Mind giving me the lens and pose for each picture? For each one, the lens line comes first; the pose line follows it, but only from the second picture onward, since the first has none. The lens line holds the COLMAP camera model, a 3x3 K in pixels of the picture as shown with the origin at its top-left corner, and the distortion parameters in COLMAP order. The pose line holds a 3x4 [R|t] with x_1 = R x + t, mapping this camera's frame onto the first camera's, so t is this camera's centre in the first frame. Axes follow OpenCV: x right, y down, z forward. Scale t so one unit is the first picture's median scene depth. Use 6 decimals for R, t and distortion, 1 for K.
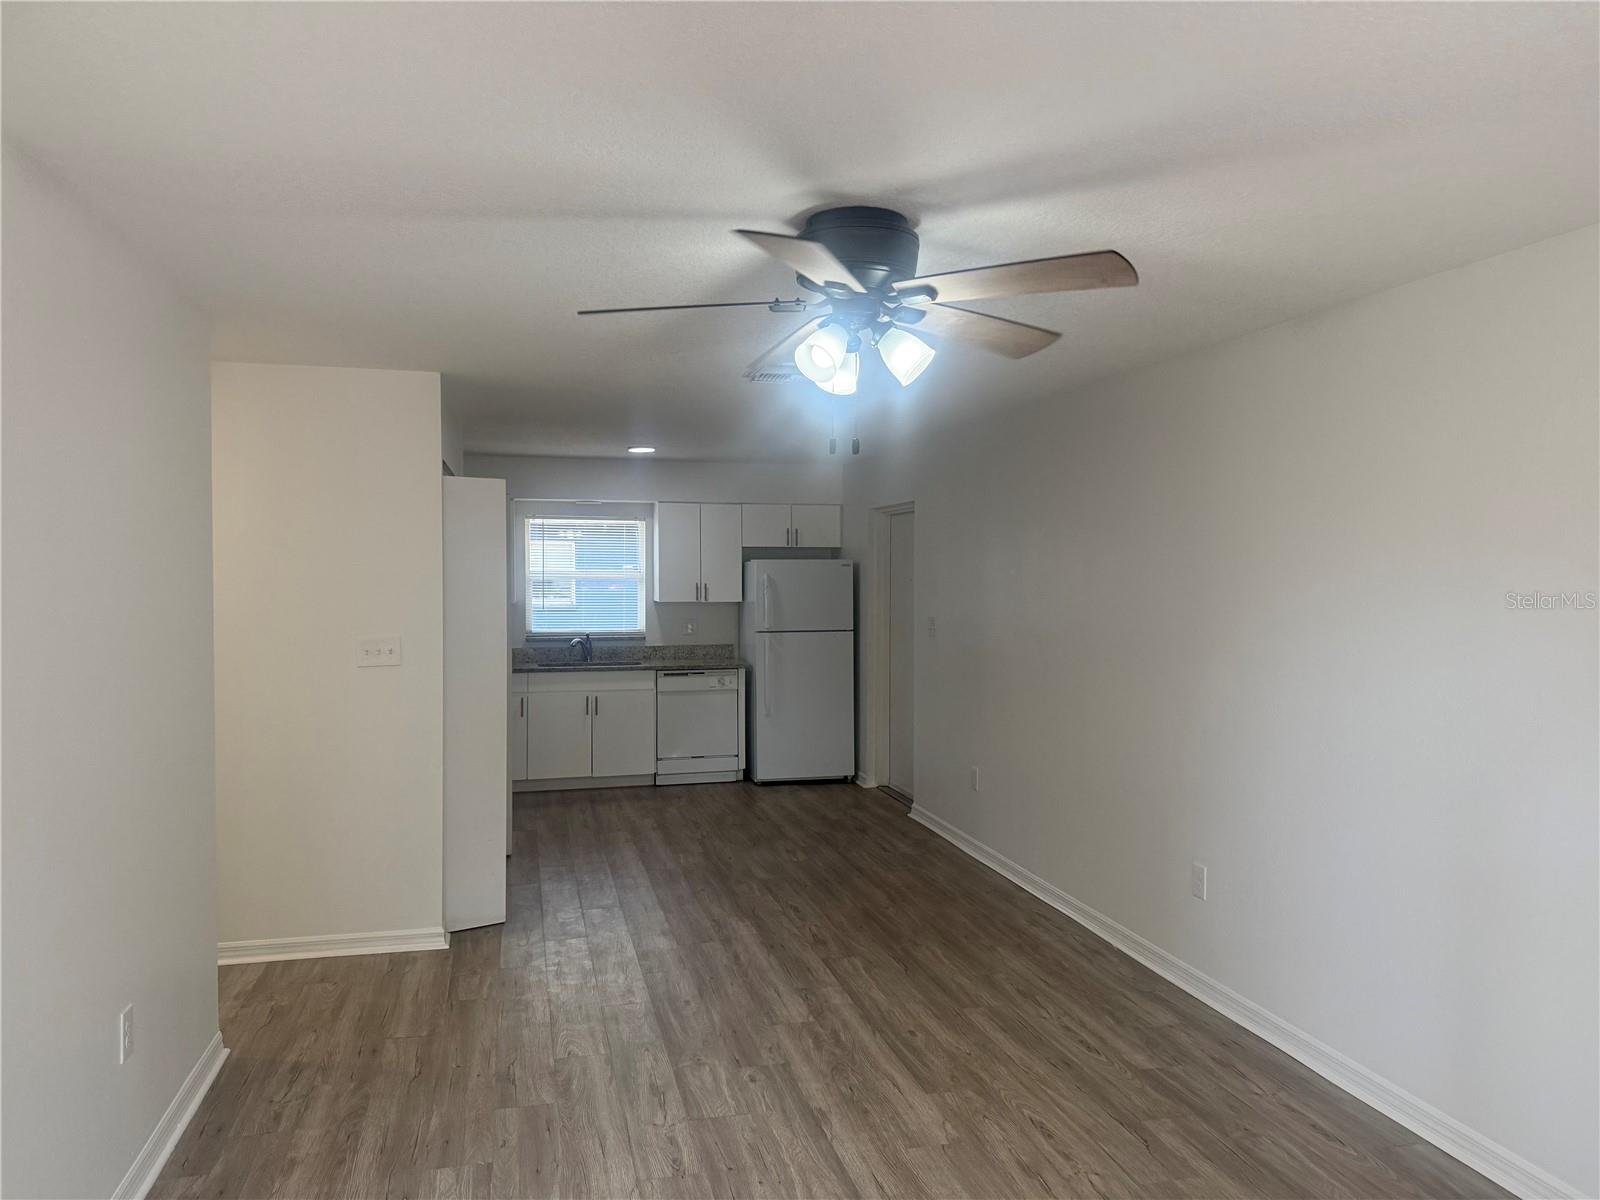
lens RADIAL K [[1093.4, 0, 792.0], [0, 1093.4, 600.9], [0, 0, 1]] dist [0.164021, -0.359433]
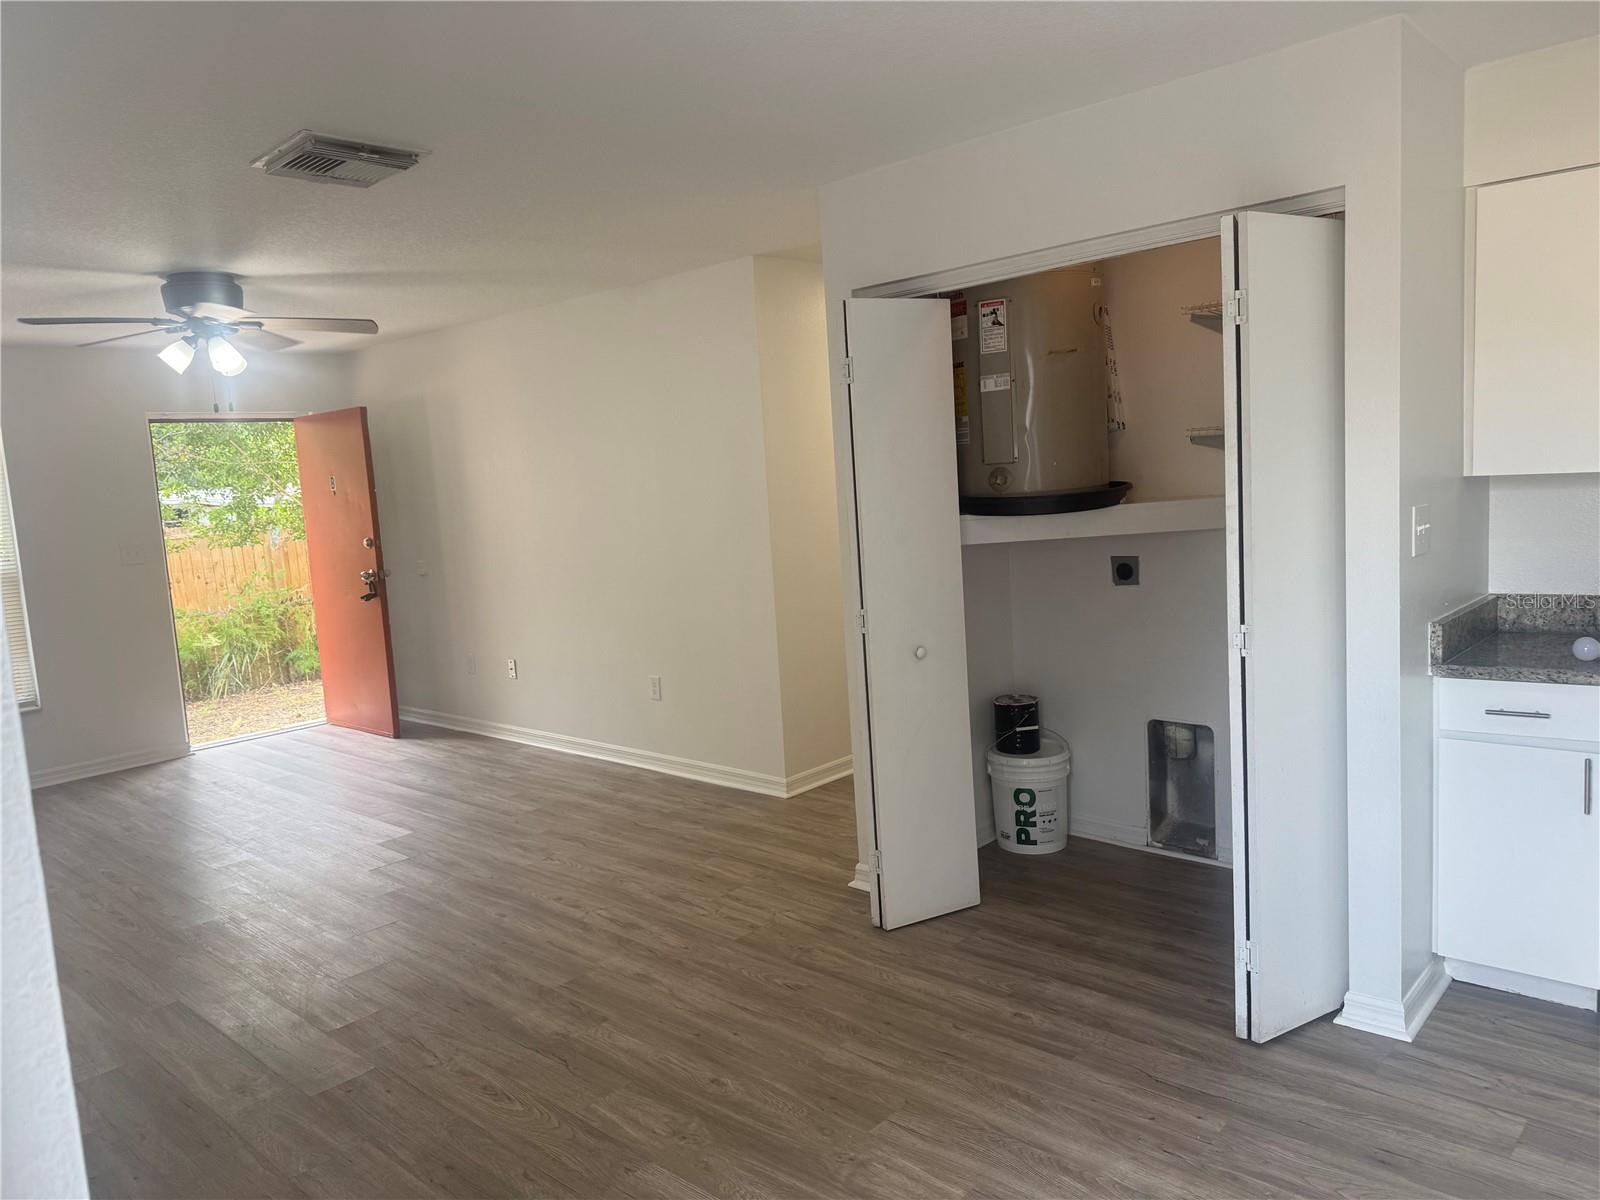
lens RADIAL K [[1093.4, 0, 792.0], [0, 1093.4, 600.9], [0, 0, 1]] dist [0.164021, -0.359433]
pose [[-0.830346, 0.119616, -0.544258, 0.216144], [0.047545, 0.988336, 0.144677, -0.037846], [0.555216, 0.094256, -0.826348, 2.206781]]
